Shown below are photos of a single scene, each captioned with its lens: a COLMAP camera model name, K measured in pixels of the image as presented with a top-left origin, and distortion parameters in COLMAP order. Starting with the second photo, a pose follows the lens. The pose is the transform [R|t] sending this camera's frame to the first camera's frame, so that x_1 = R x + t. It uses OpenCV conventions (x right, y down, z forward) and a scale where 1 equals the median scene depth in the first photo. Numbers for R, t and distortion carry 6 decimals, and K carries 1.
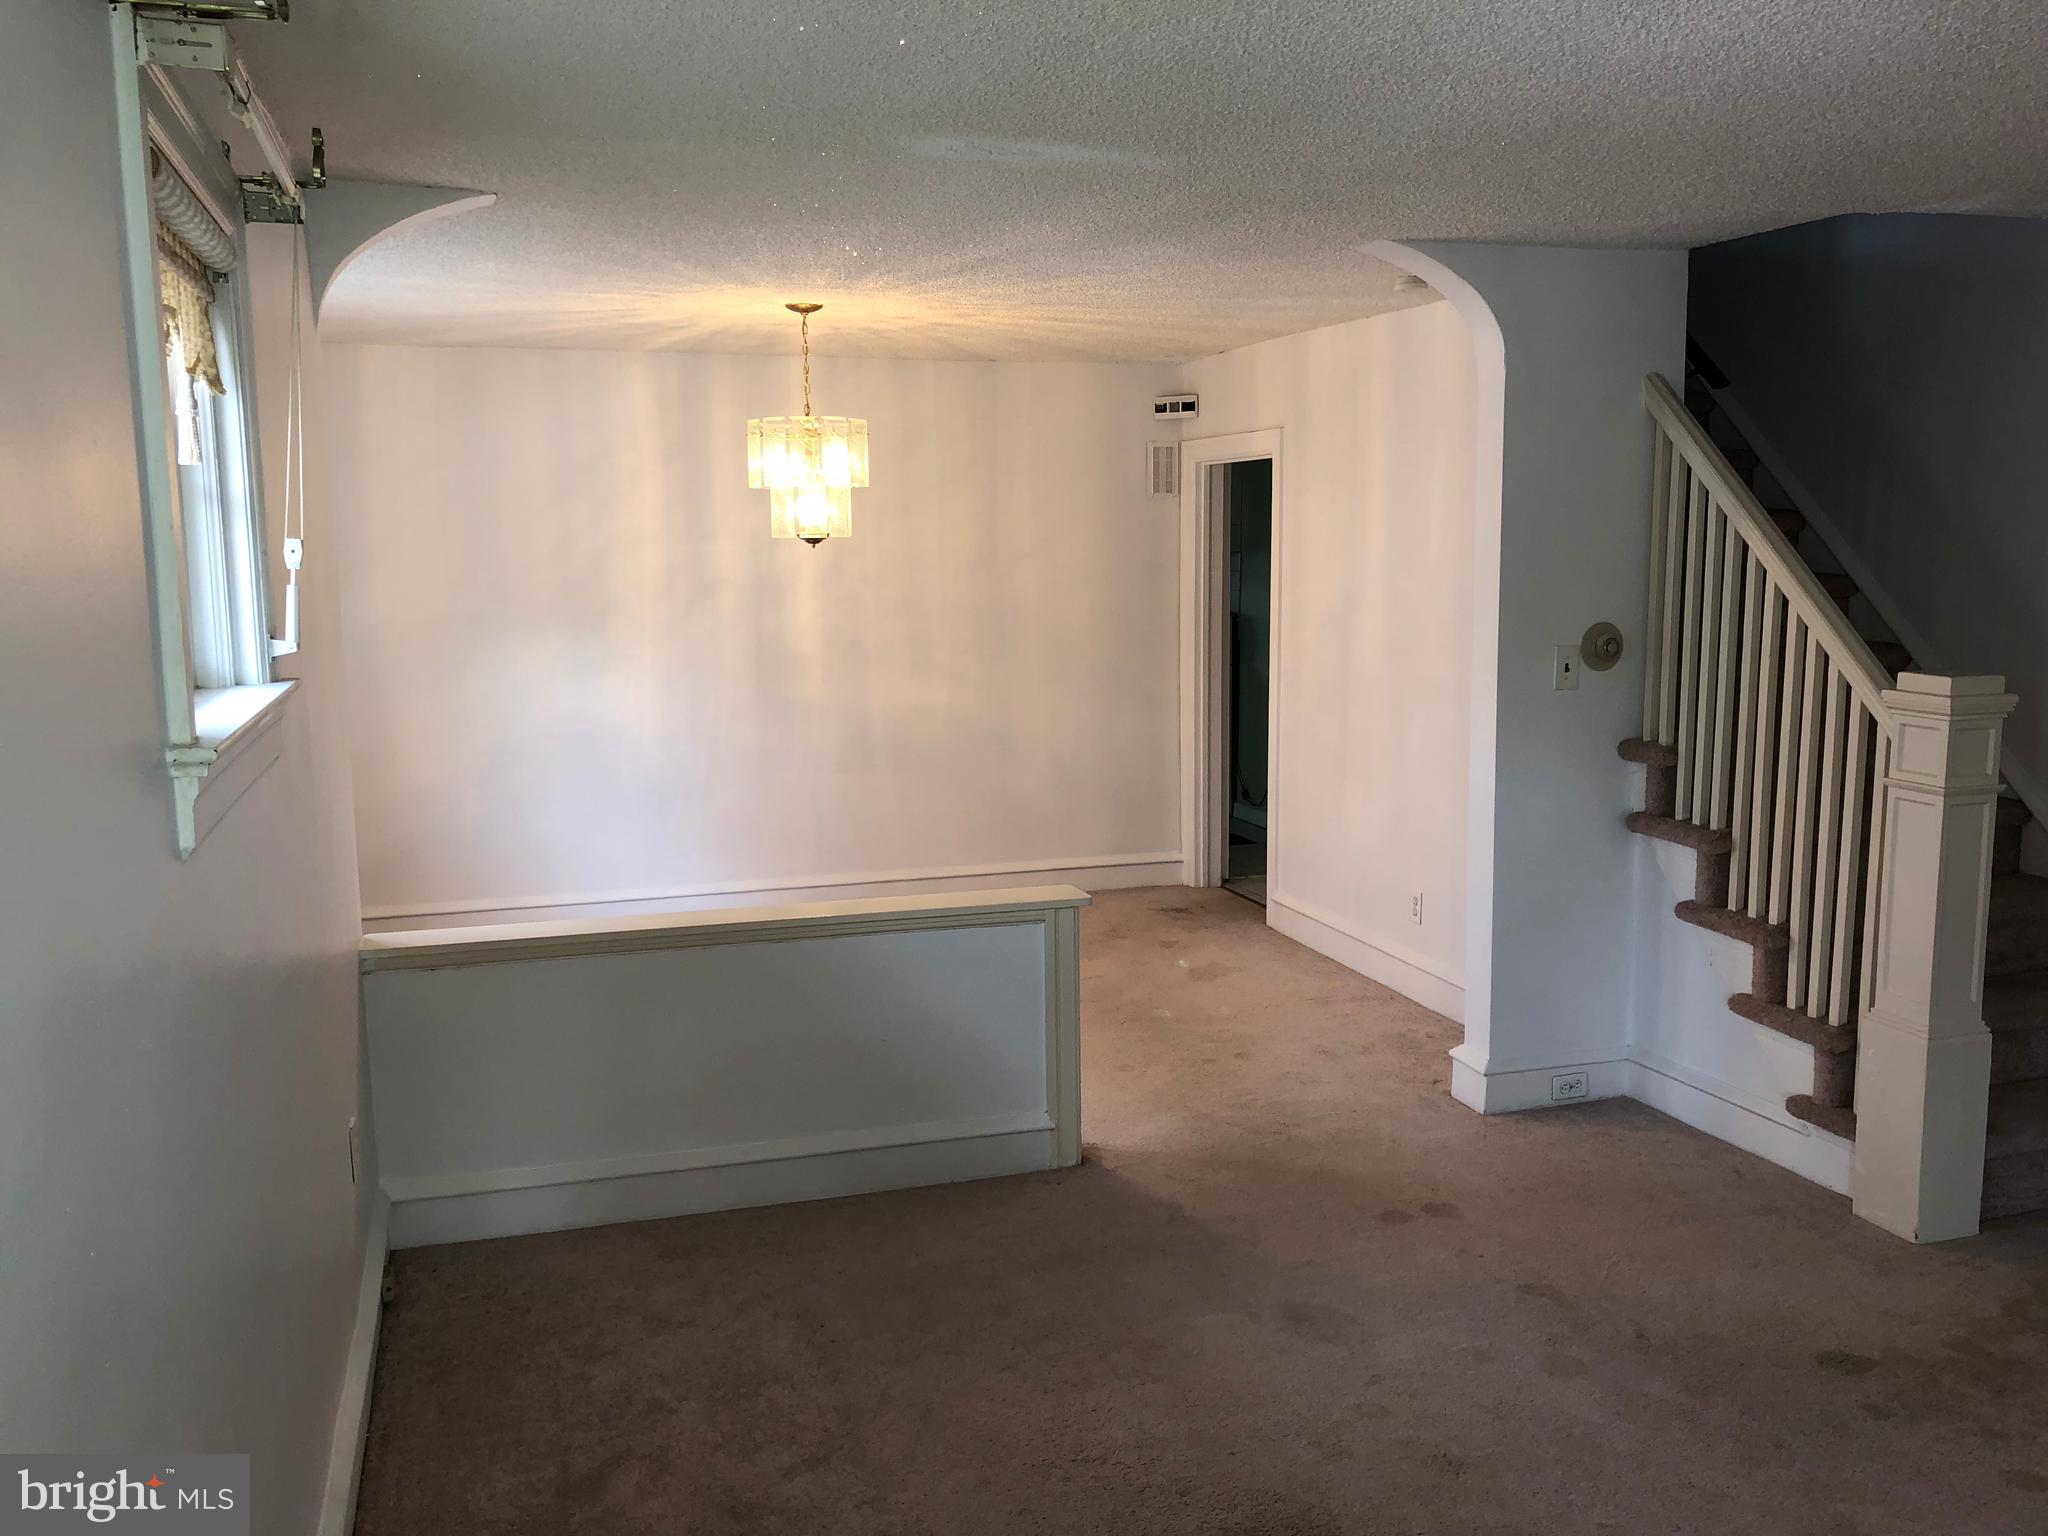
lens RADIAL K [[1680.3, 0, 993.8], [0, 1680.3, 764.7], [0, 0, 1]] dist [0.062224, -0.075476]
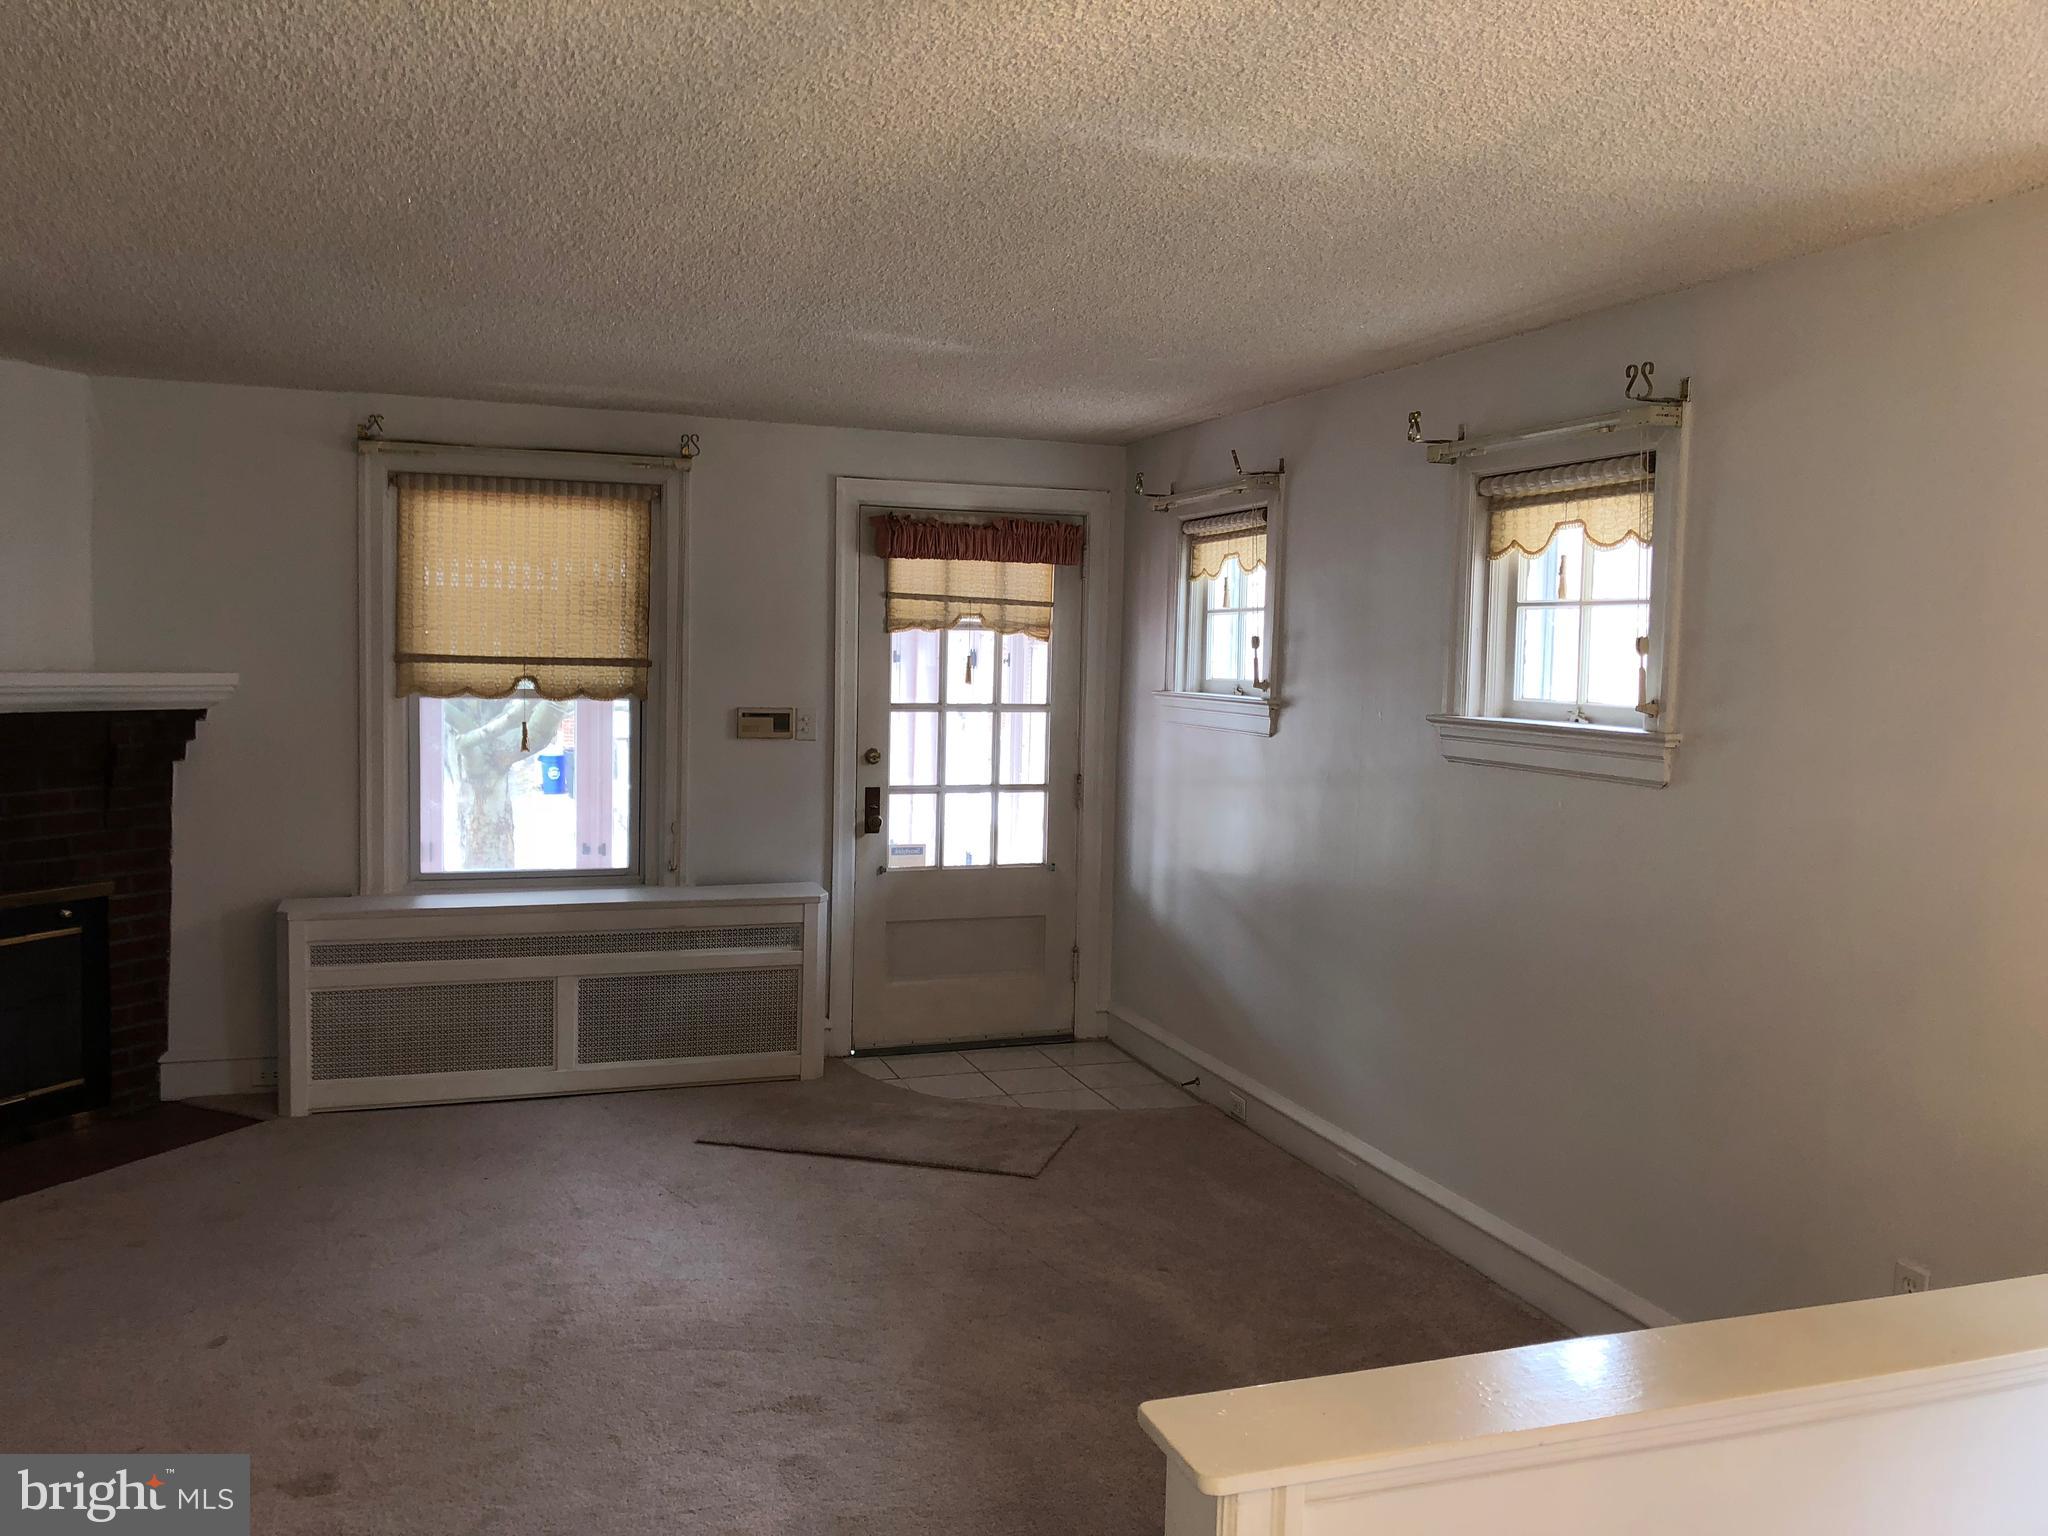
lens RADIAL K [[1690.6, 0, 1018.7], [0, 1690.6, 746.8], [0, 0, 1]] dist [0.060364, -0.077878]
pose [[-0.999573, -0.011046, -0.027069, 0.103567], [-0.016107, 0.980763, 0.194535, -0.189692], [0.024399, 0.194888, -0.980522, 1.432760]]
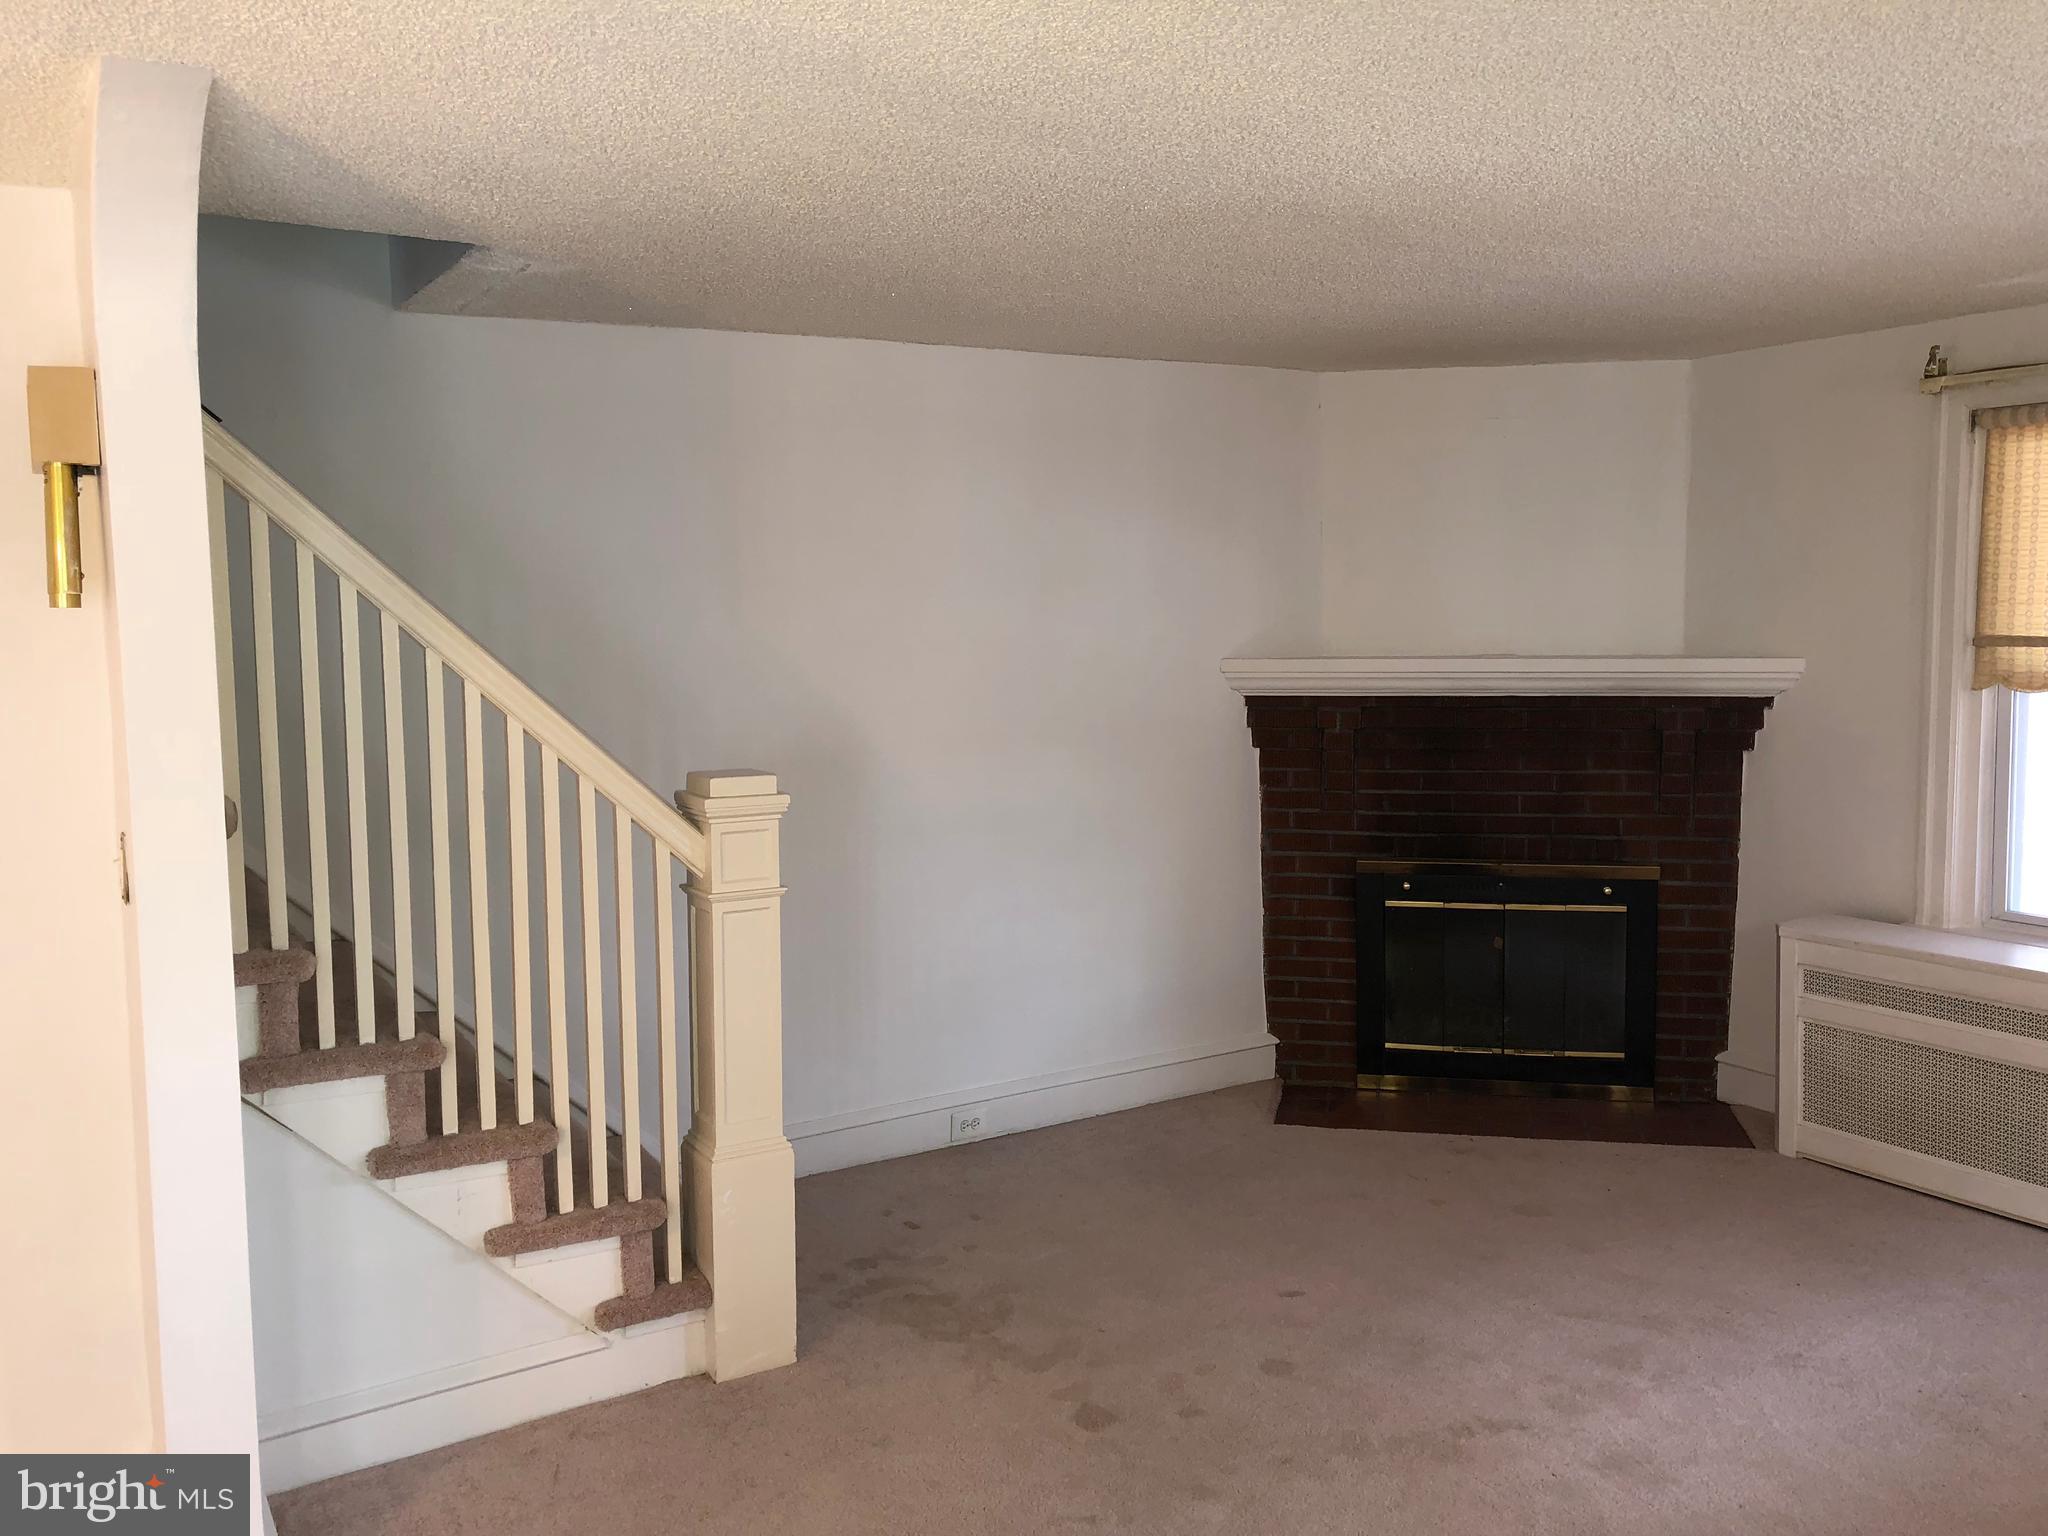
lens RADIAL K [[1690.6, 0, 1018.7], [0, 1690.6, 746.8], [0, 0, 1]] dist [0.060364, -0.077878]
pose [[-0.242912, -0.073061, 0.967293, -0.357150], [0.148323, 0.982637, 0.111468, -0.134284], [-0.958642, 0.170549, -0.227858, 0.928832]]
